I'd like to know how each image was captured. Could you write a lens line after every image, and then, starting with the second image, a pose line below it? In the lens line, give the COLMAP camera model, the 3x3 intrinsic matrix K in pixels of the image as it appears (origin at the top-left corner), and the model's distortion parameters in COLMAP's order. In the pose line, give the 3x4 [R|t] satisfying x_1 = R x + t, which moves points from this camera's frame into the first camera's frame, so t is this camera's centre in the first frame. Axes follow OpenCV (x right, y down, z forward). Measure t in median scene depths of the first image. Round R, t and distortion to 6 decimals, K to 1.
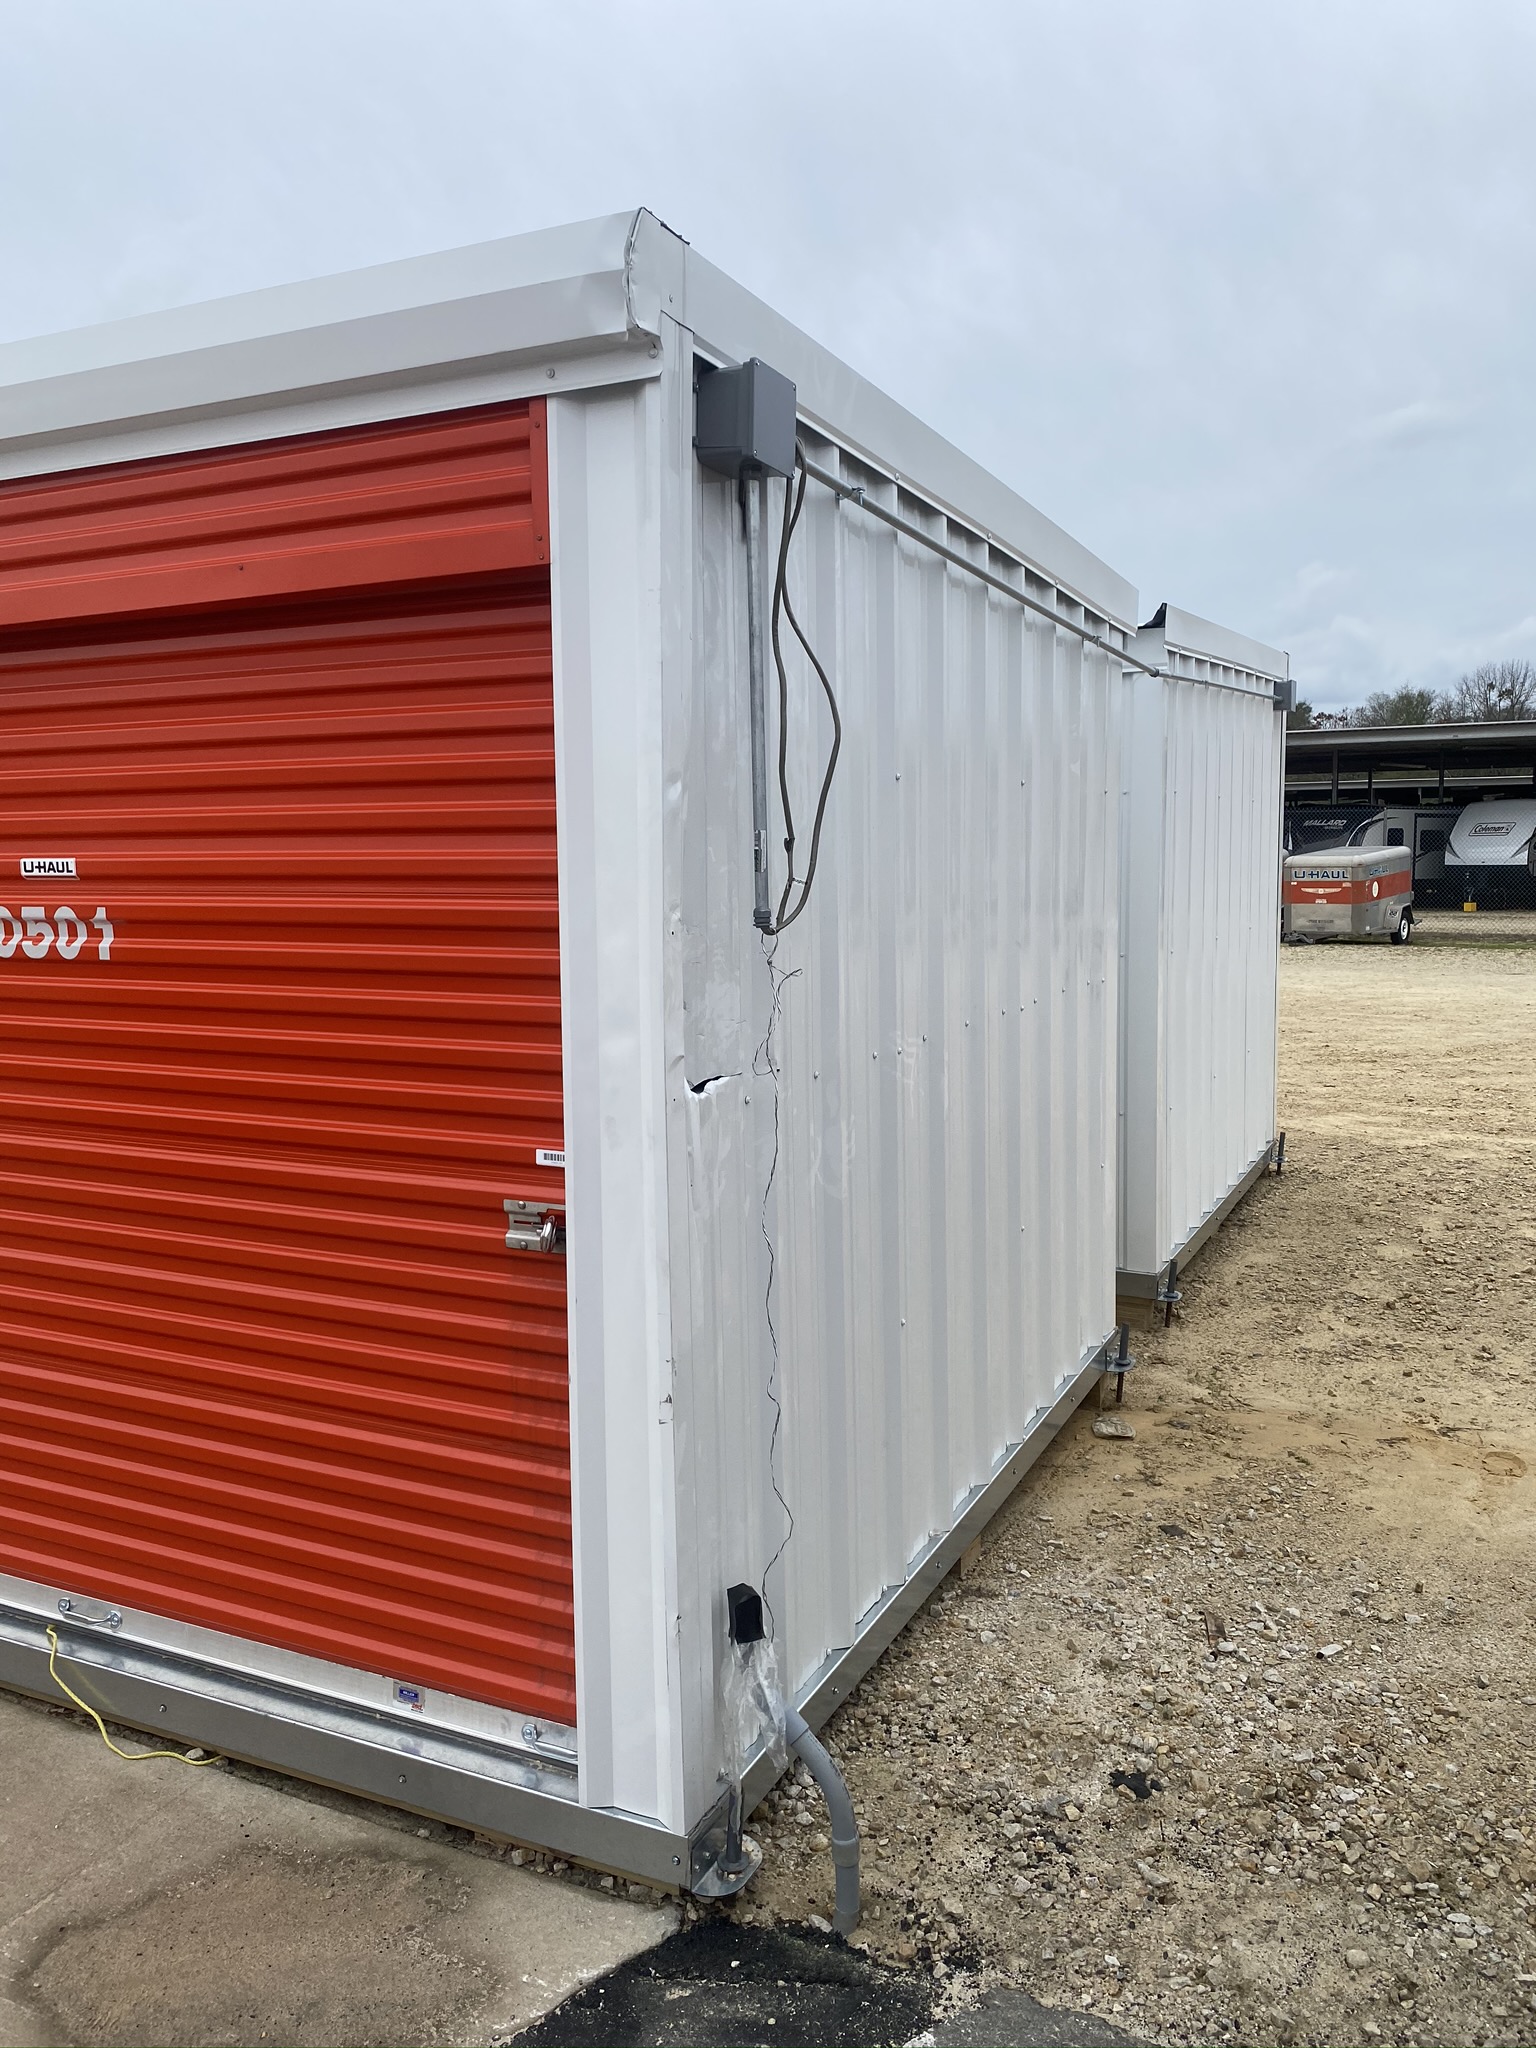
lens RADIAL K [[1549.2, 0, 772.0], [0, 1549.2, 1027.7], [0, 0, 1]] dist [0.011358, -0.018679]
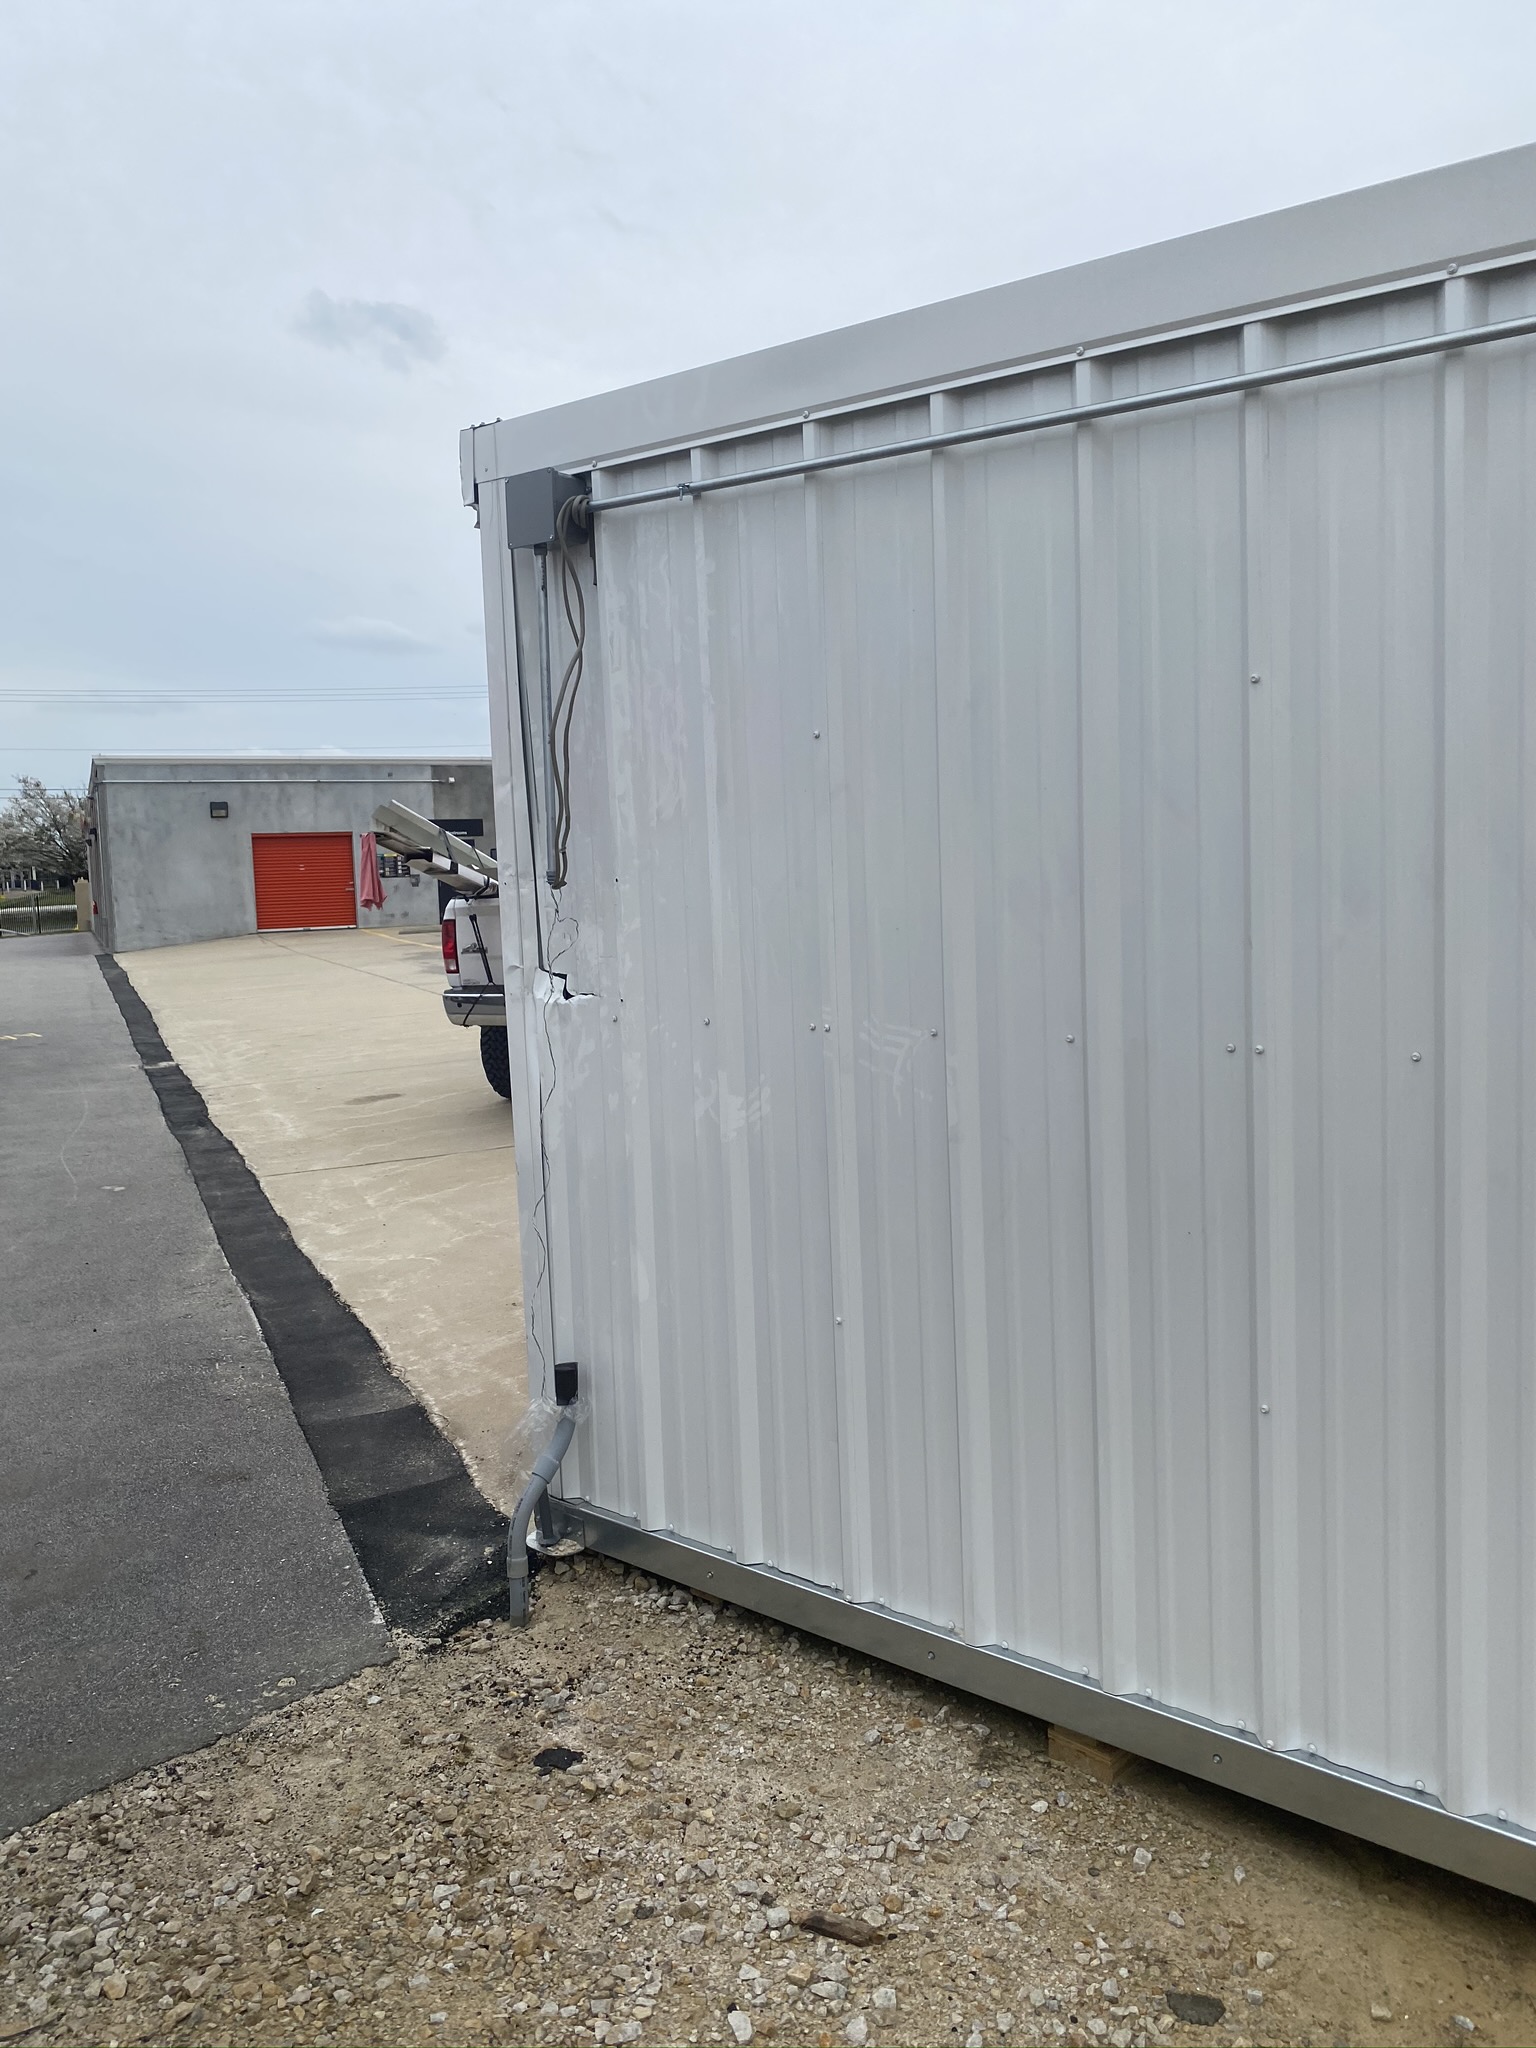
lens RADIAL K [[1549.2, 0, 767.5], [0, 1549.2, 1021.0], [0, 0, 1]] dist [0.011358, -0.018679]
pose [[-0.243598, 0.124989, -0.961789, 0.802934], [-0.071635, 0.986634, 0.146361, -0.100586], [0.967227, 0.104551, -0.231388, 0.957201]]
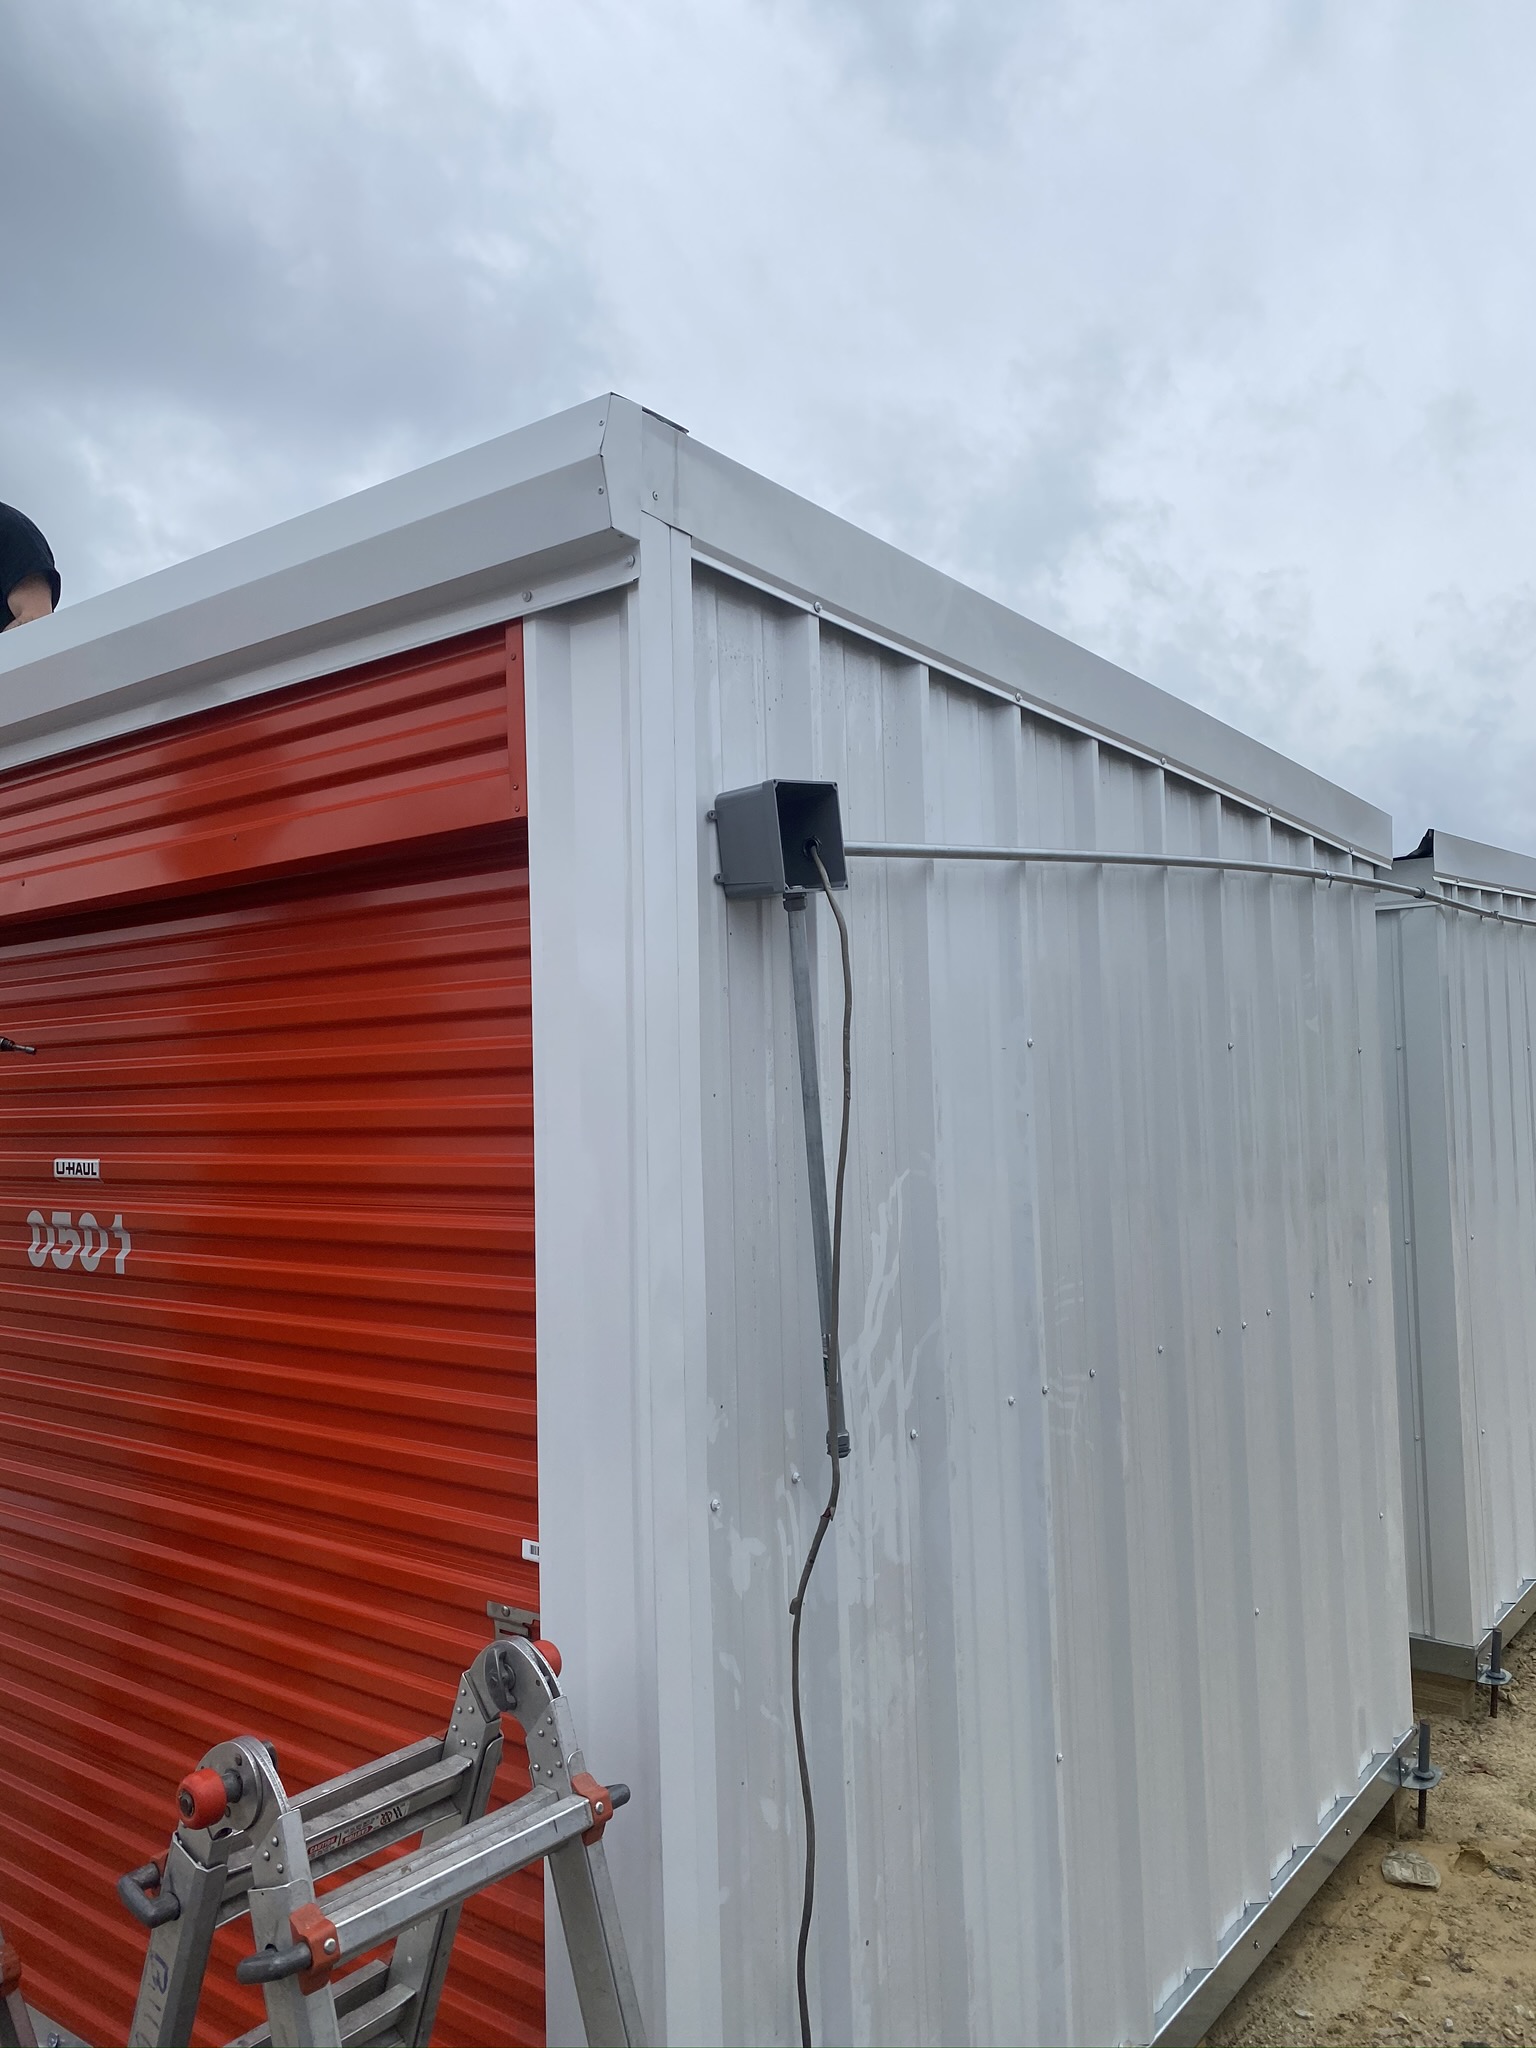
lens RADIAL K [[1549.2, 0, 758.0], [0, 1549.2, 1033.2], [0, 0, 1]] dist [0.011358, -0.018679]
pose [[0.977322, -0.020451, -0.210770, 0.089760], [-0.012175, 0.988252, -0.152344, -0.037427], [0.211410, 0.151455, 0.965592, 0.151242]]
